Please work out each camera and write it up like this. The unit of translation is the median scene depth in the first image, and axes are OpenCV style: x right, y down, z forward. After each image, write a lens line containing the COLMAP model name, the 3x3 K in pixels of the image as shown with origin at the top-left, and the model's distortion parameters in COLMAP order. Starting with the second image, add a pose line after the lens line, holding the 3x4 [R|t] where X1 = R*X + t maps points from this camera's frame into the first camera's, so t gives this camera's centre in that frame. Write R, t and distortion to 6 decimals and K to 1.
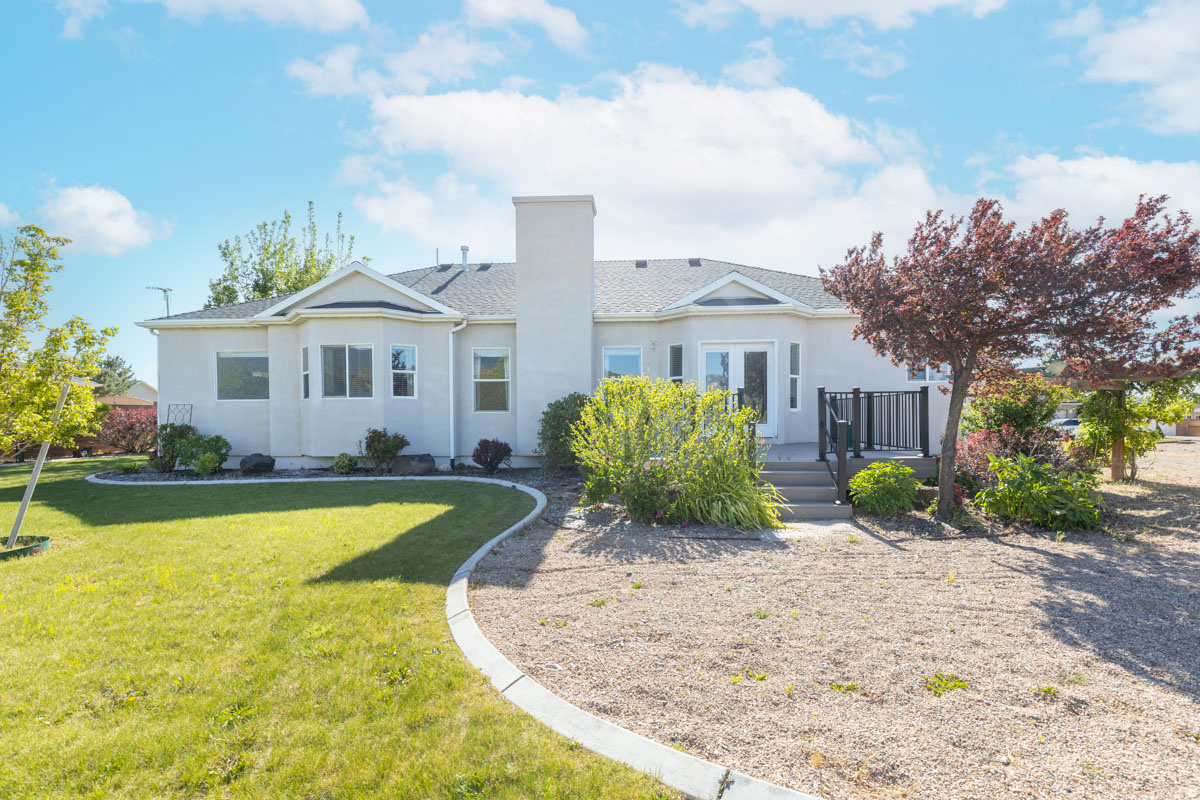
lens RADIAL K [[546.5, 0, 605.6], [0, 546.5, 426.6], [0, 0, 1]] dist [0.014614, -0.000170]
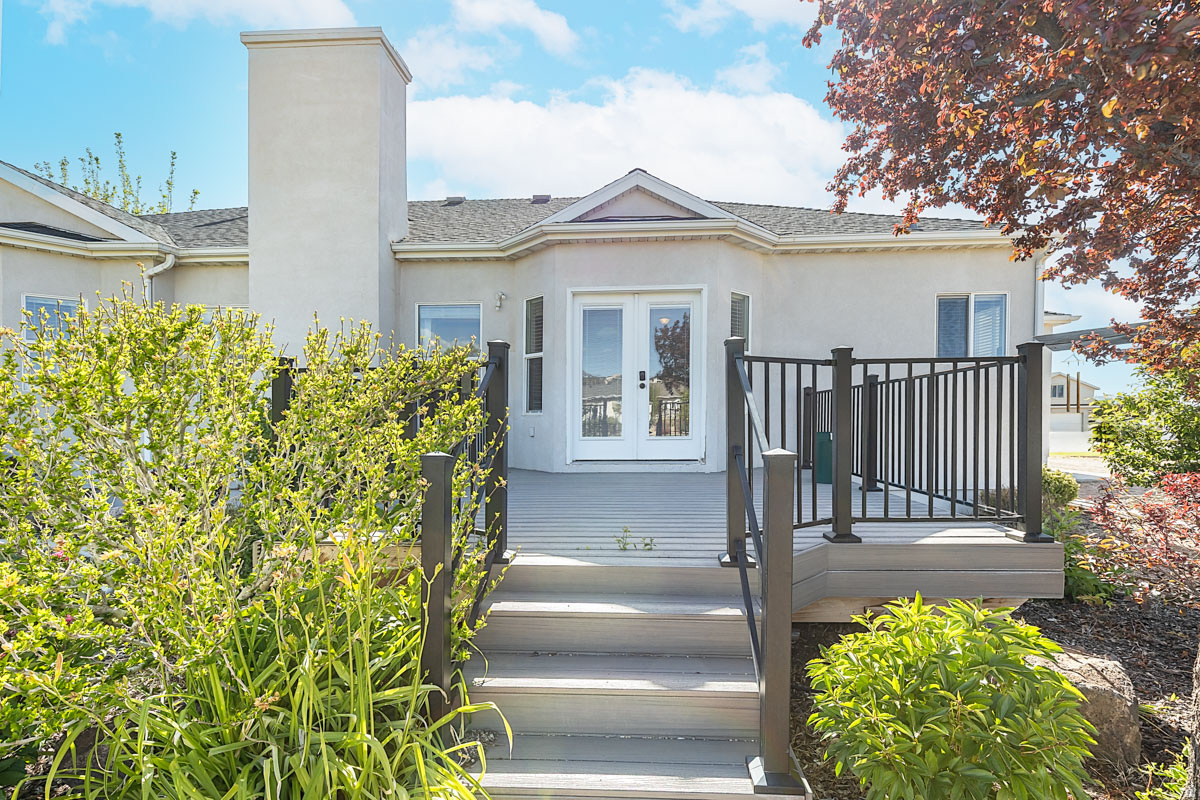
lens RADIAL K [[546.5, 0, 593.0], [0, 546.5, 435.0], [0, 0, 1]] dist [0.014614, -0.000170]
pose [[0.999942, 0.001801, -0.010645, 0.192358], [-0.001823, 0.999996, -0.002027, -0.003214], [0.010641, 0.002046, 0.999941, 0.410931]]
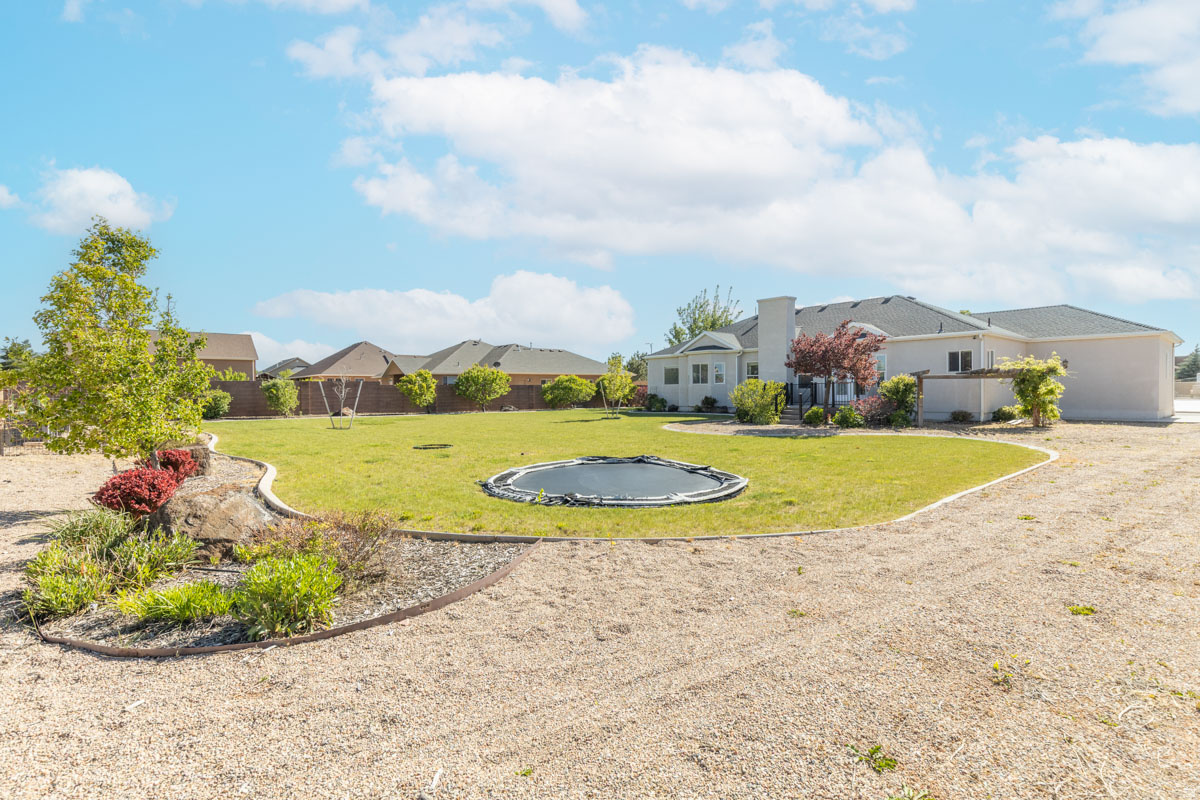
lens RADIAL K [[546.5, 0, 604.0], [0, 546.5, 399.7], [0, 0, 1]] dist [0.014614, -0.000170]
pose [[0.690257, 0.012458, -0.723457, 1.081851], [-0.010130, 0.999920, 0.007554, 0.007499], [0.723494, 0.002115, 0.690328, -1.114262]]
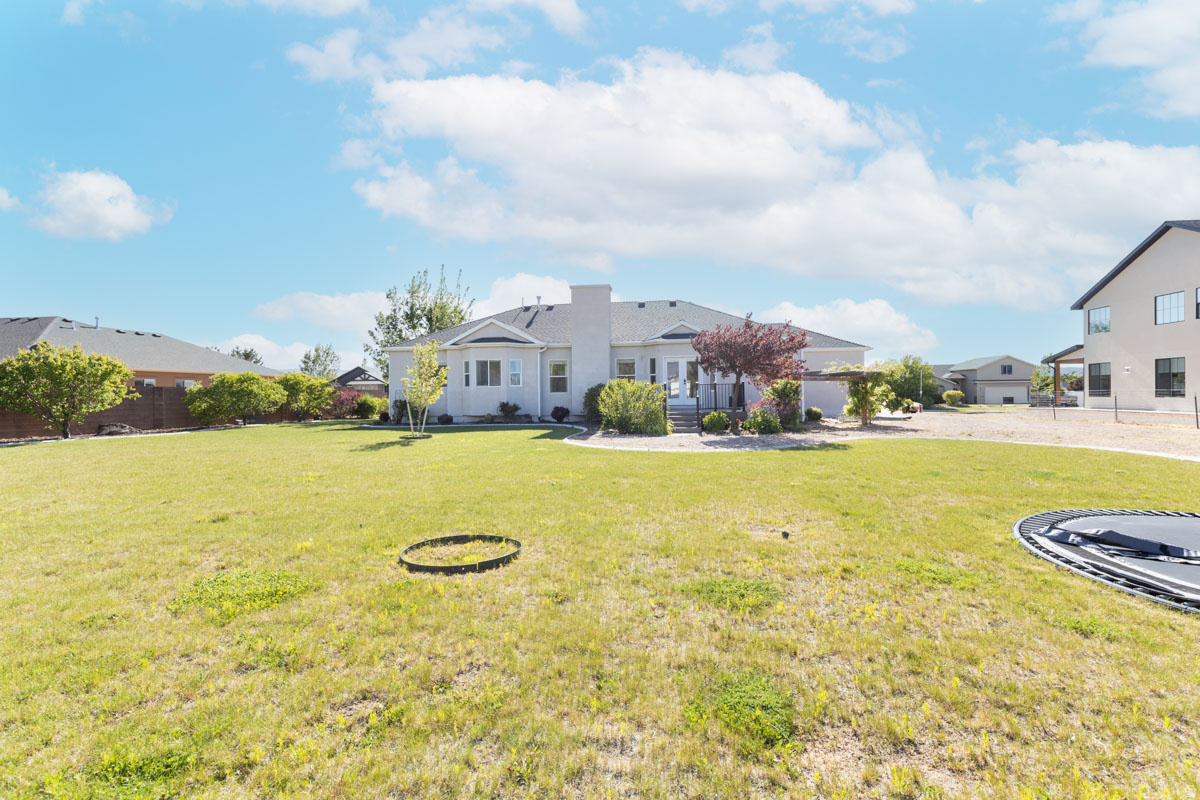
lens RADIAL K [[546.5, 0, 604.8], [0, 546.5, 391.9], [0, 0, 1]] dist [0.014614, -0.000170]
pose [[0.997390, -0.006241, -0.071930, 0.097103], [0.004501, 0.999694, -0.024322, 0.018883], [0.072059, 0.023935, 0.997113, -0.951751]]
